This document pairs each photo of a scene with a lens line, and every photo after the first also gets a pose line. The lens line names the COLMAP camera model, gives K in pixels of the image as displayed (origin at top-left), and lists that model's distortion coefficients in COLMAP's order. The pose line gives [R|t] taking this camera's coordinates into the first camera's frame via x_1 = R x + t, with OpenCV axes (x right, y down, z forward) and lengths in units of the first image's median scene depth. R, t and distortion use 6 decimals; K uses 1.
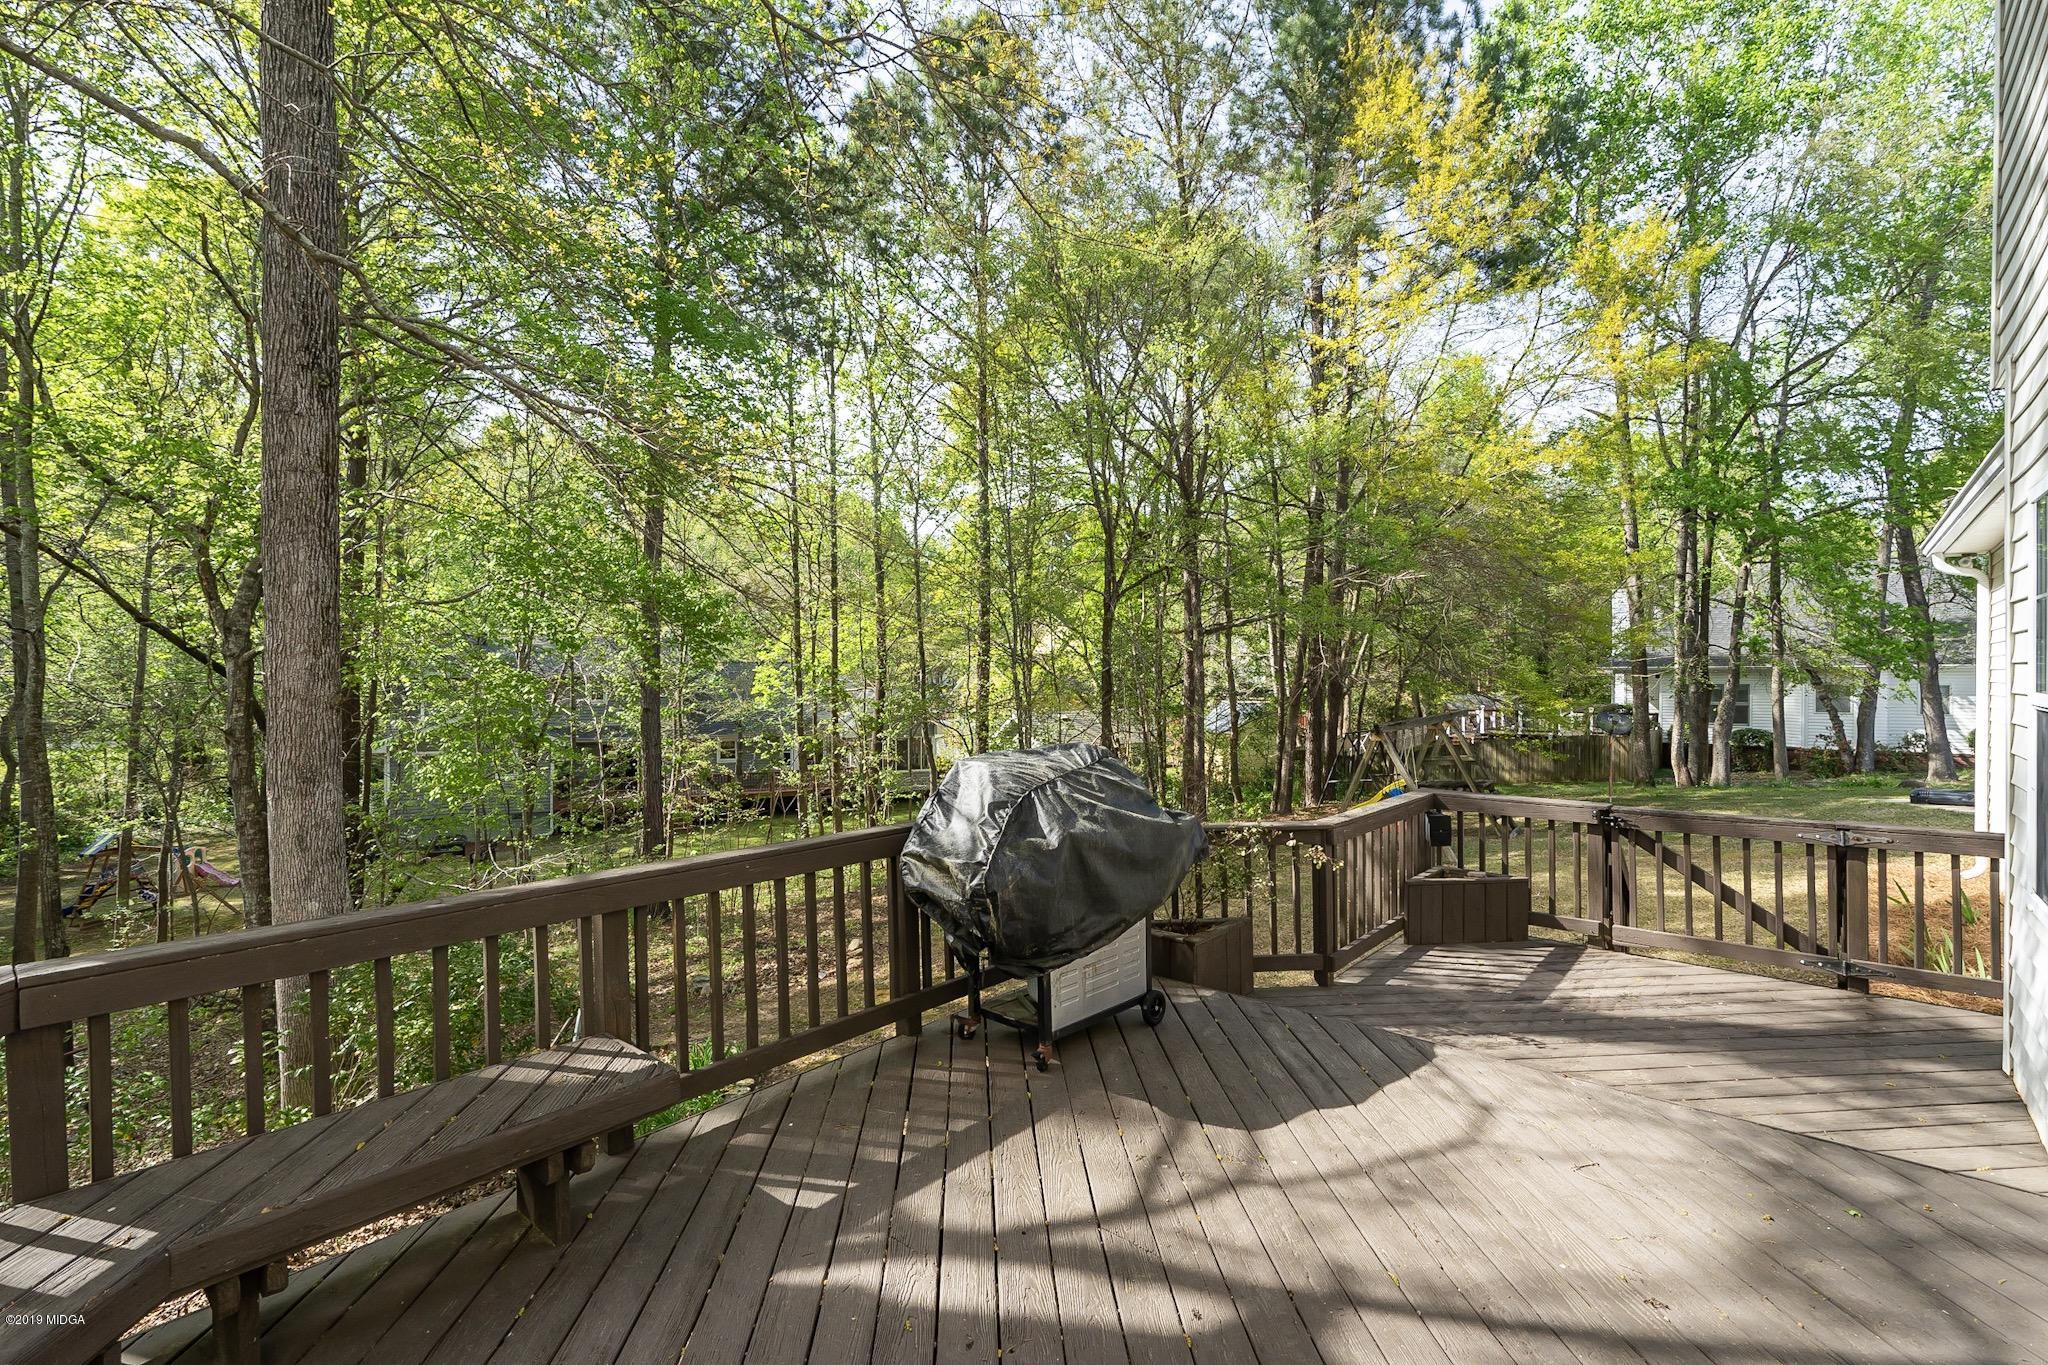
lens RADIAL K [[918.5, 0, 1030.1], [0, 918.5, 685.2], [0, 0, 1]] dist [-0.004295, -0.000024]
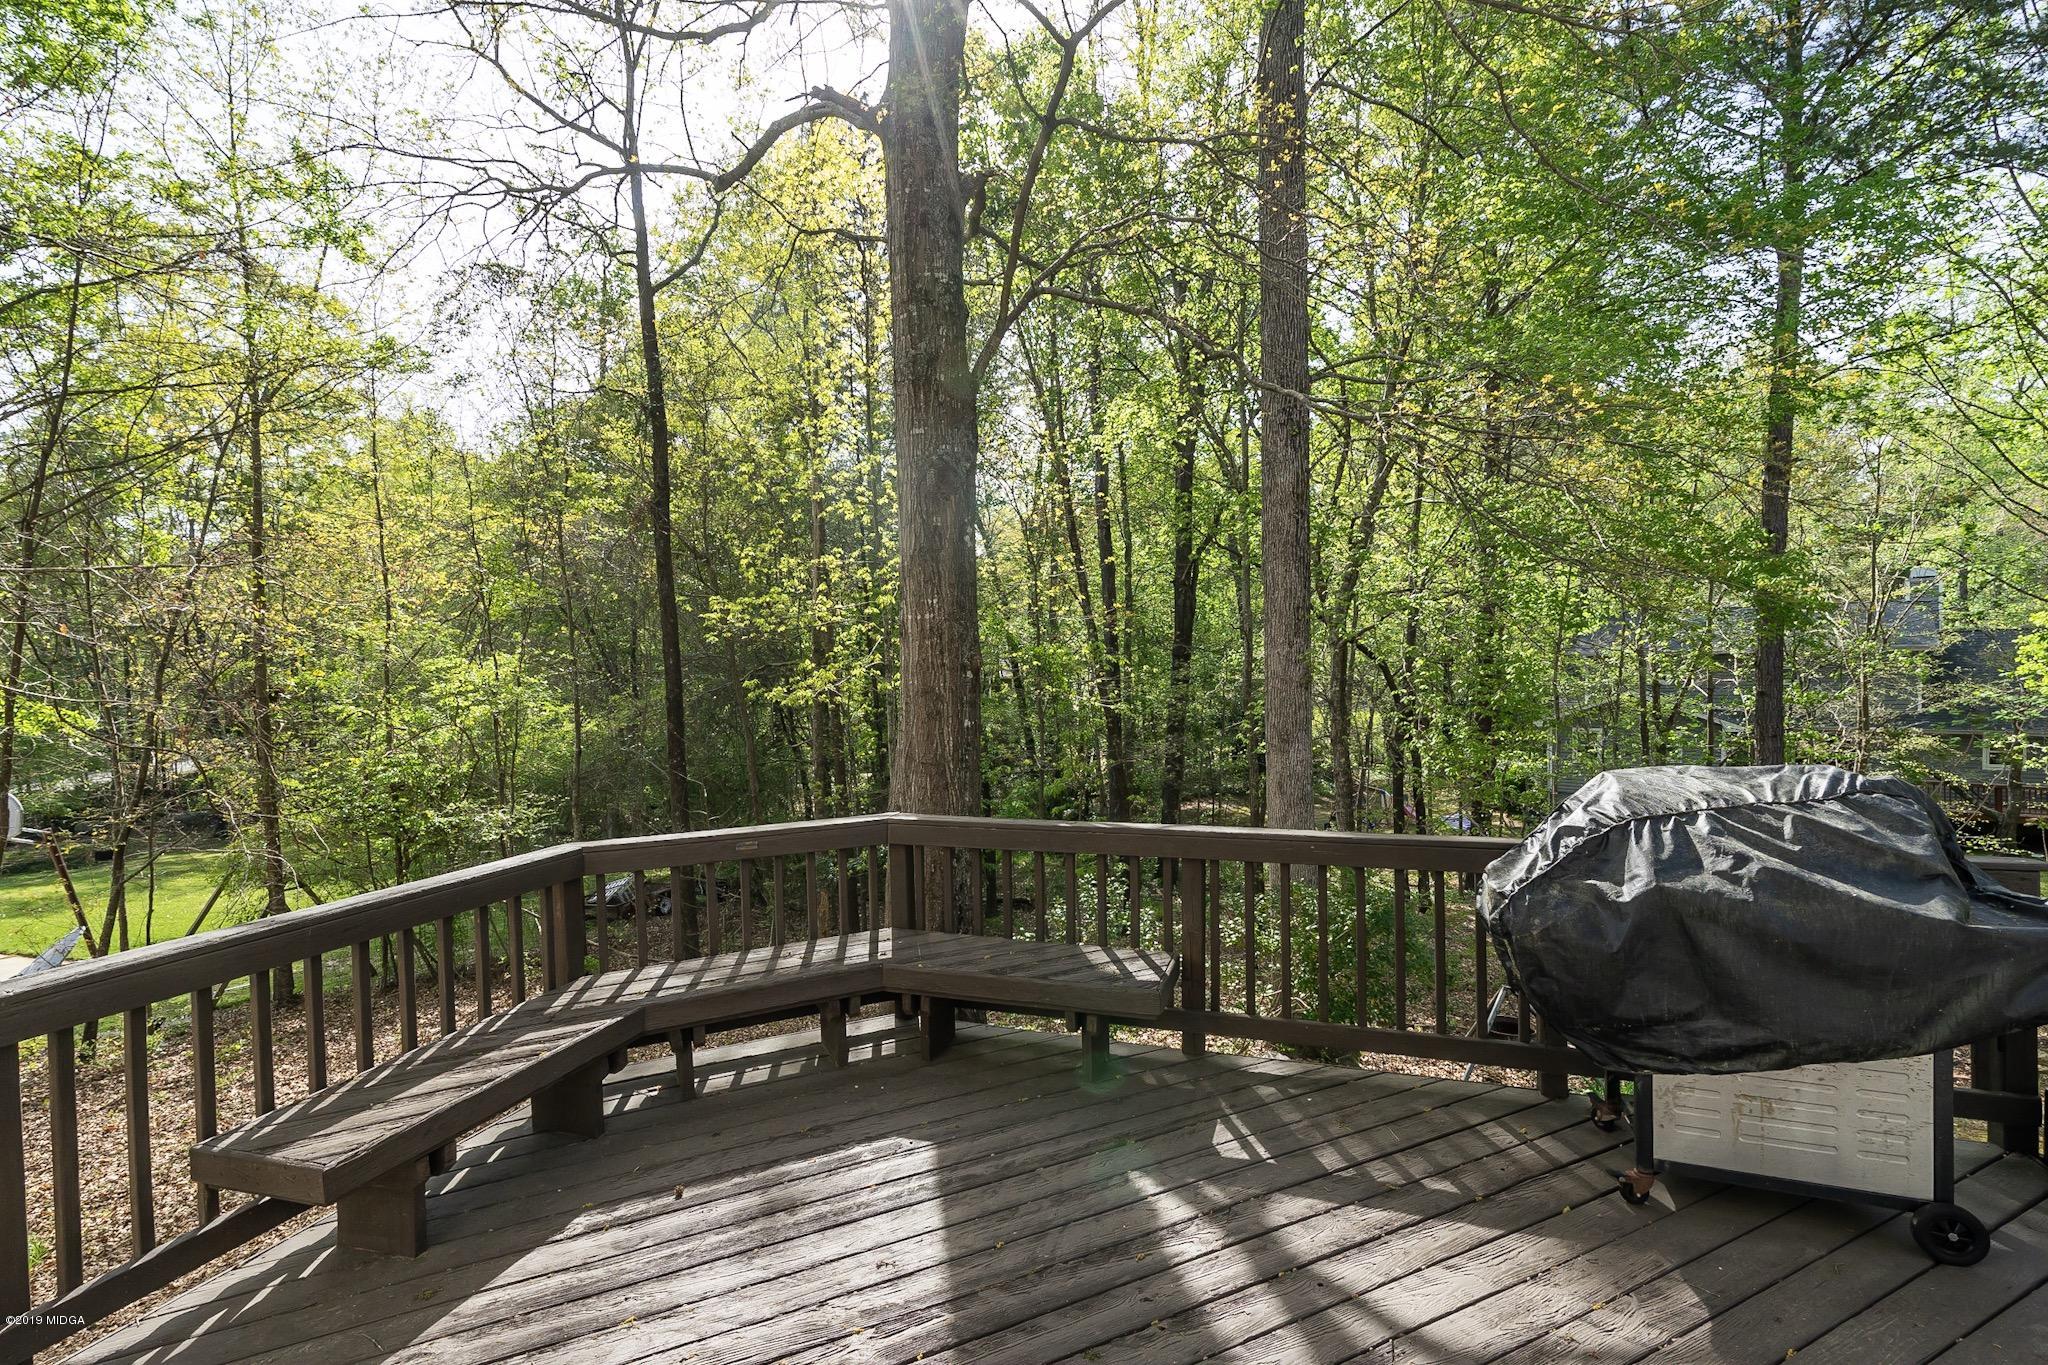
lens RADIAL K [[918.5, 0, 1034.3], [0, 918.5, 685.9], [0, 0, 1]] dist [-0.004295, -0.000024]
pose [[0.373260, 0.014890, -0.927607, 0.556269], [0.006181, 0.999809, 0.018537, -0.011682], [0.927706, -0.012653, 0.373097, 0.311719]]
